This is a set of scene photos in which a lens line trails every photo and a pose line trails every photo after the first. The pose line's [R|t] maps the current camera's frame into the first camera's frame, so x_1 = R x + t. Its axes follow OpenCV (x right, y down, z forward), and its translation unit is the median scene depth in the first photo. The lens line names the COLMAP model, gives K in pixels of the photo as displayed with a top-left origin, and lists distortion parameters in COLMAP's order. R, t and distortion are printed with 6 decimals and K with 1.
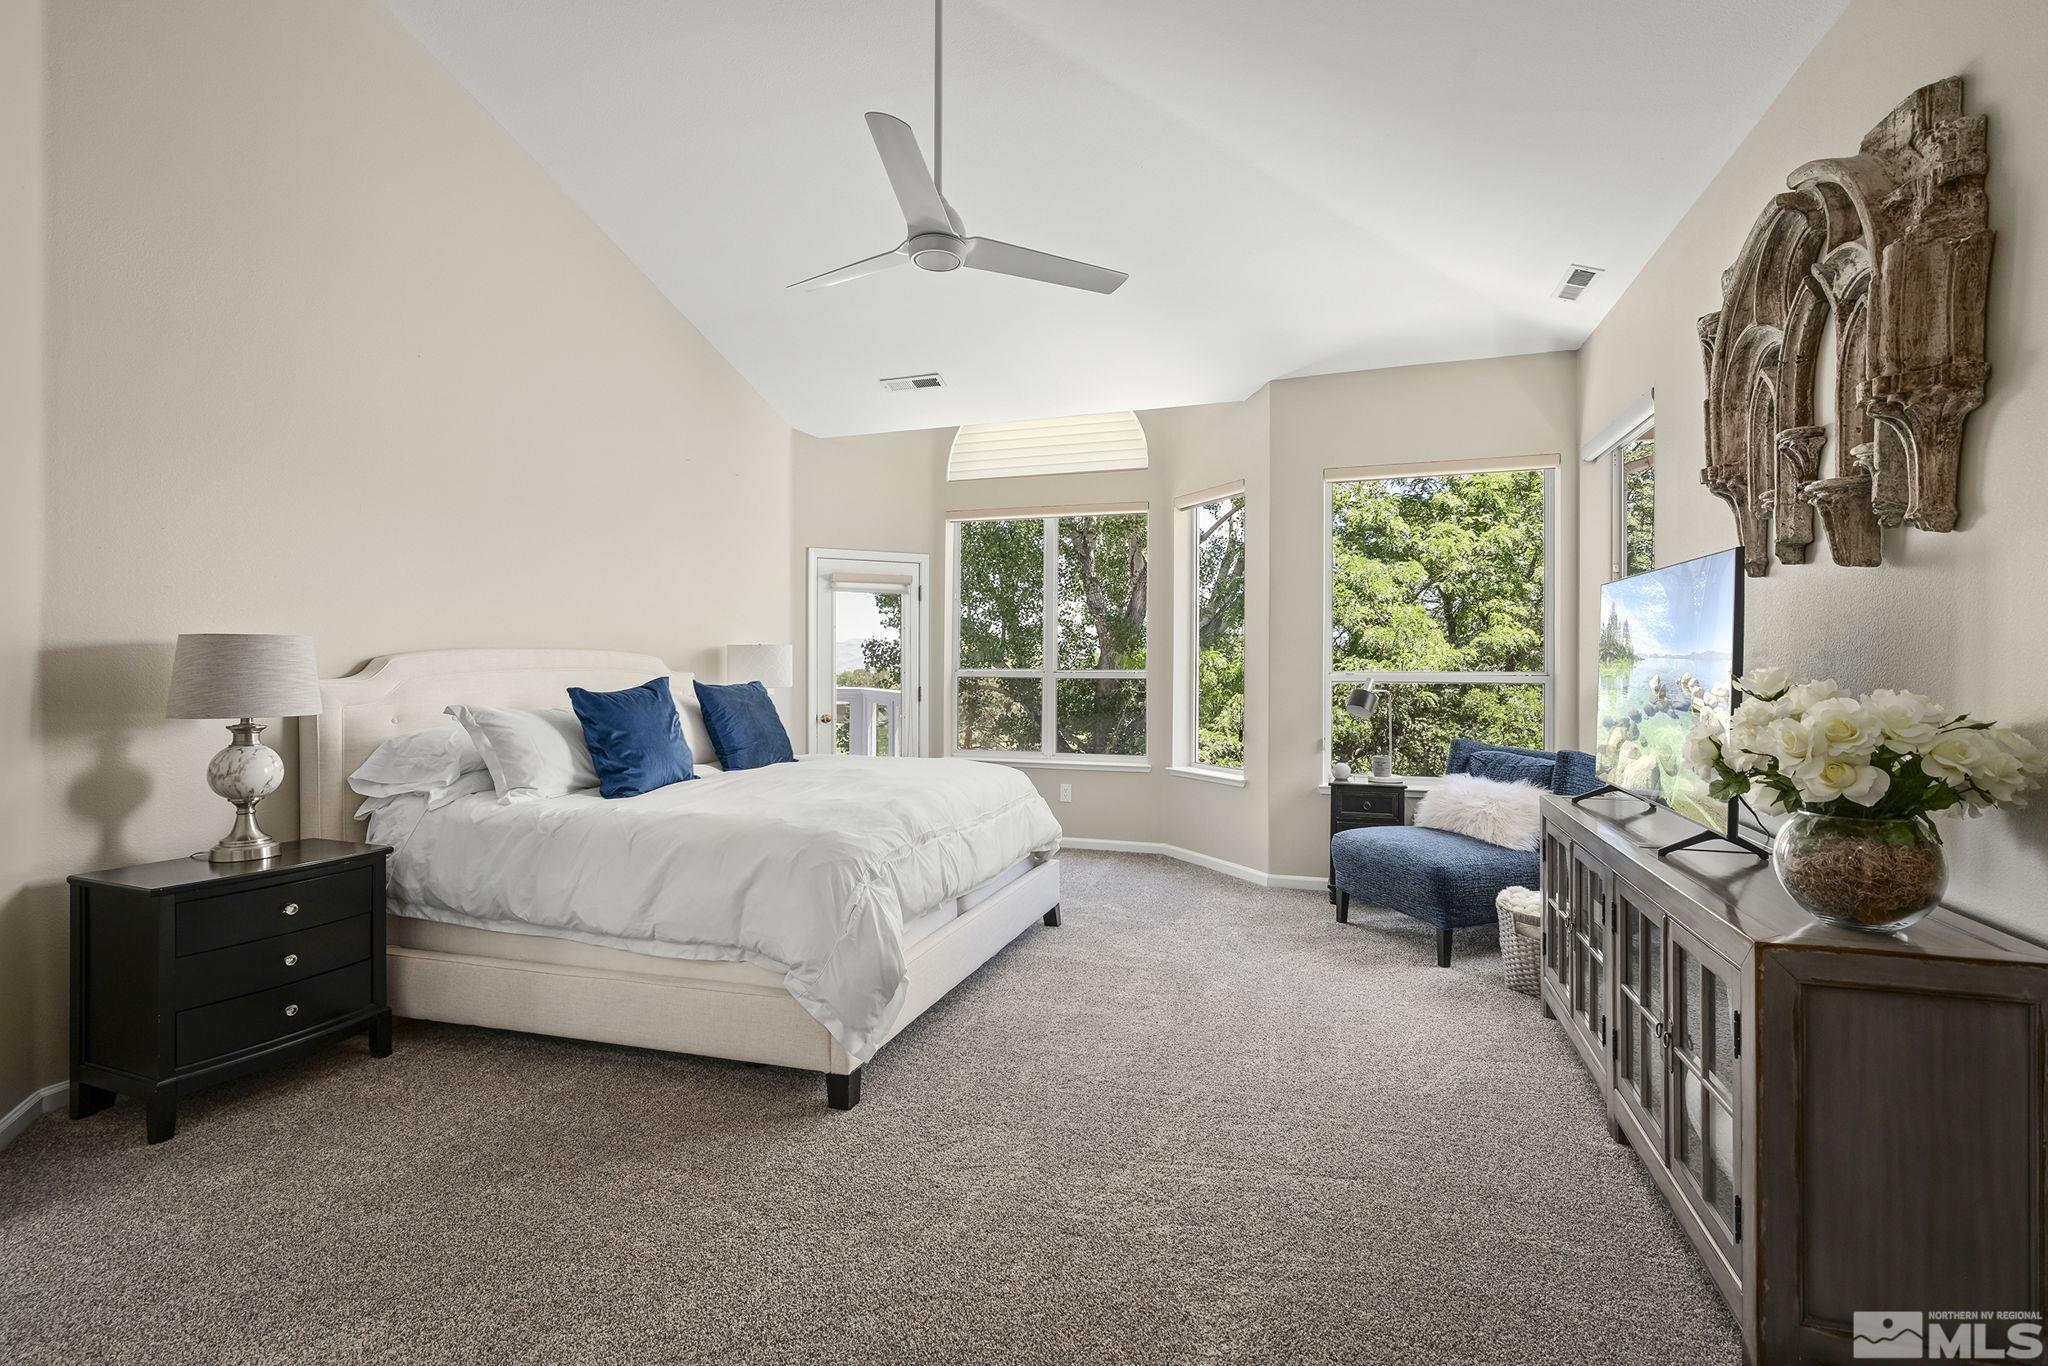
lens RADIAL K [[1006.1, 0, 1023.6], [0, 1006.1, 690.9], [0, 0, 1]] dist [0.001448, 0.003517]
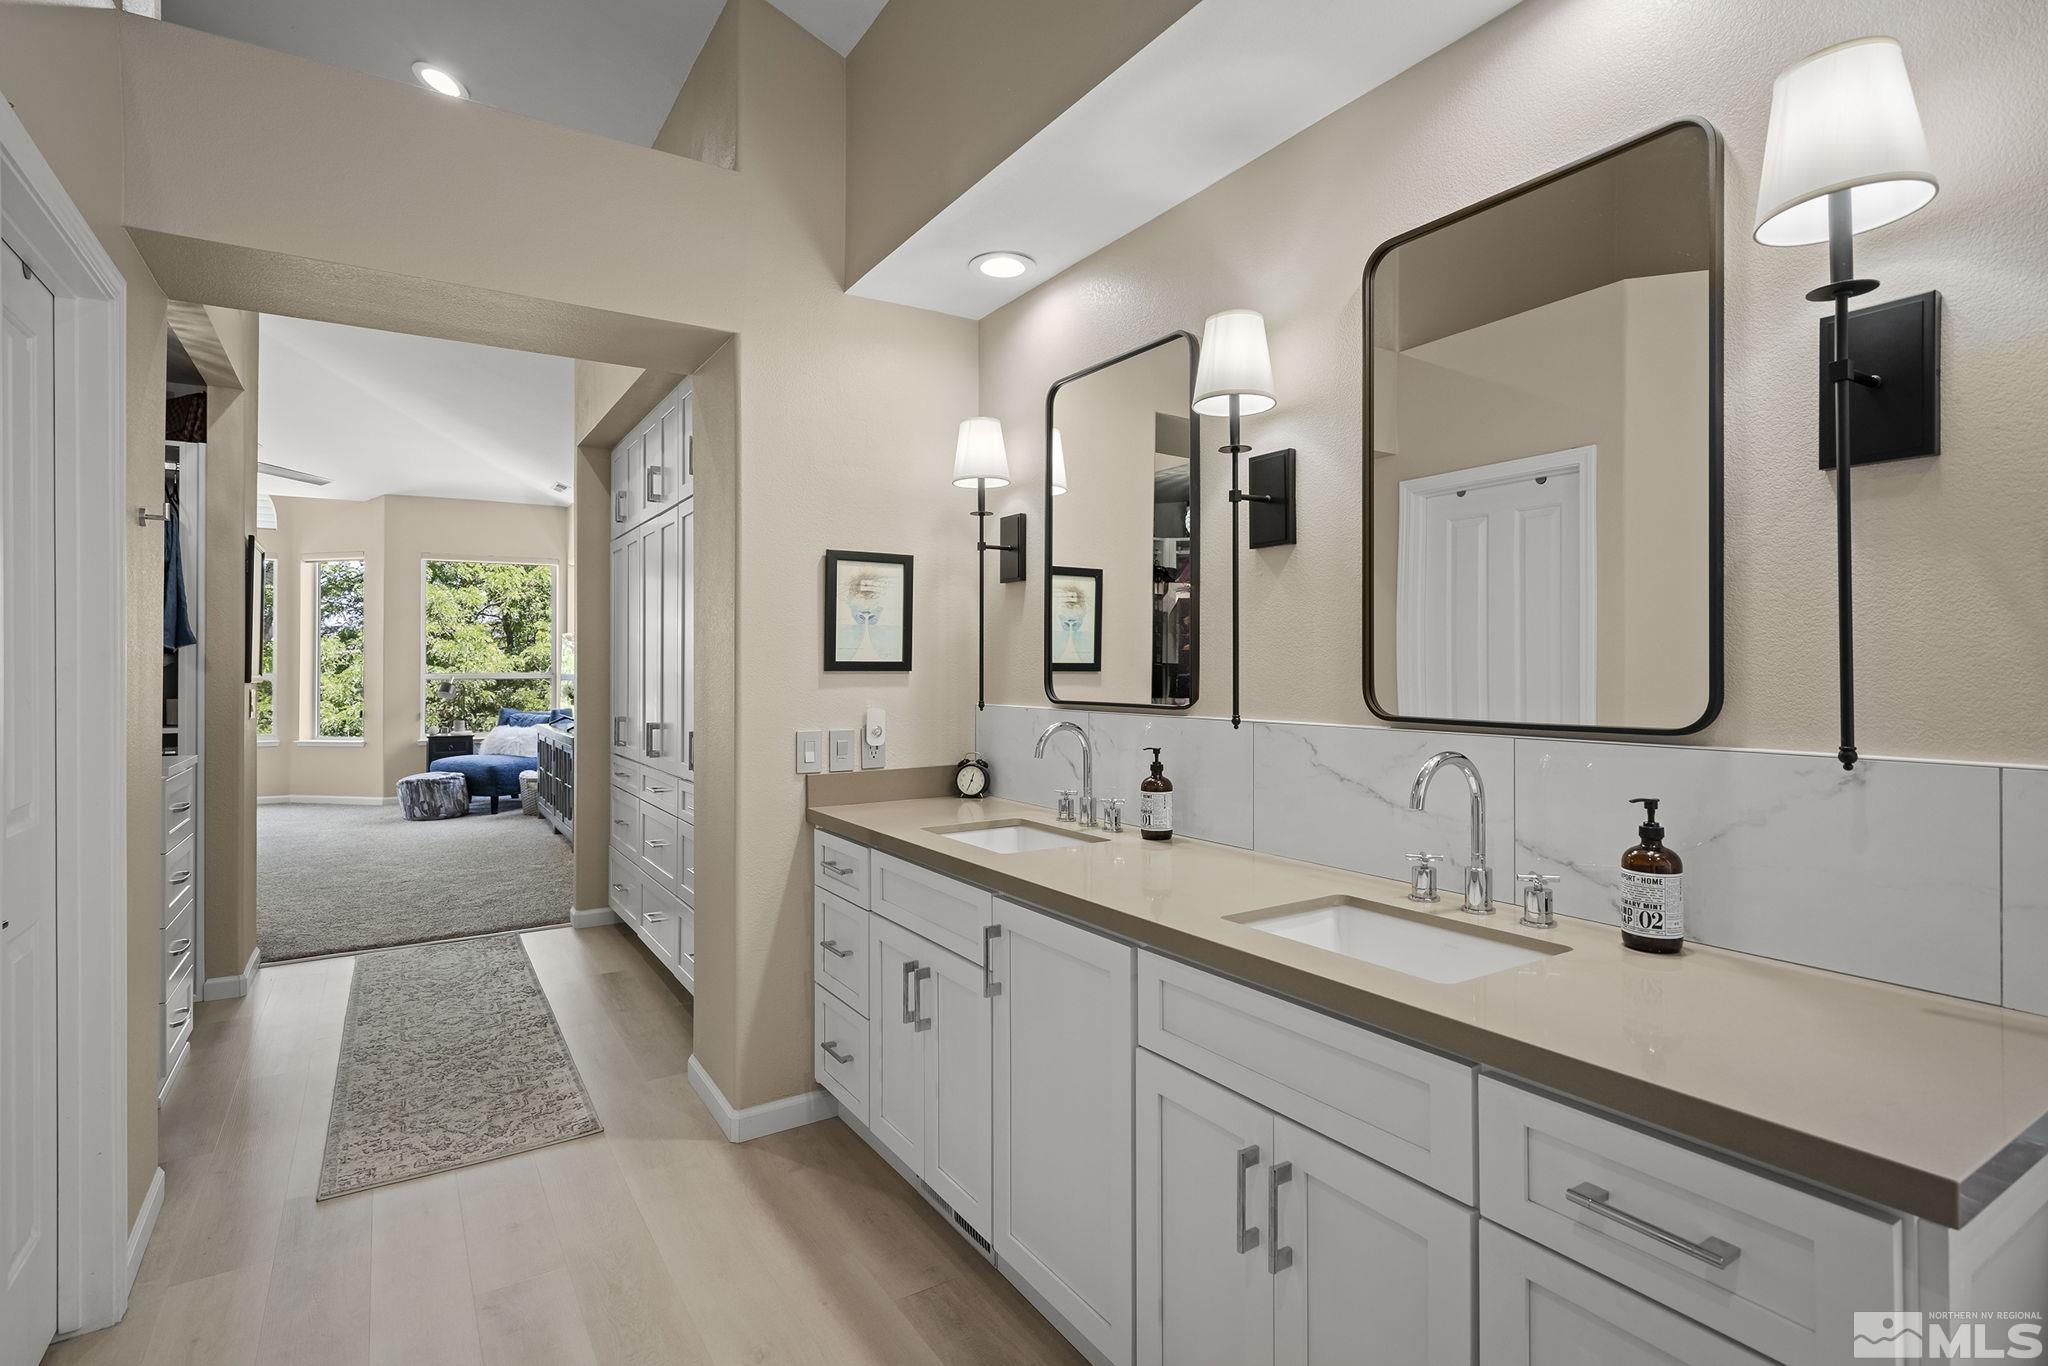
lens RADIAL K [[1006.1, 0, 1013.1], [0, 1006.1, 633.3], [0, 0, 1]] dist [0.001448, 0.003517]
pose [[0.650840, 0.023255, 0.758859, -0.330182], [0.026154, 0.998251, -0.053023, 0.029304], [-0.758764, 0.054357, 0.649093, -0.830359]]
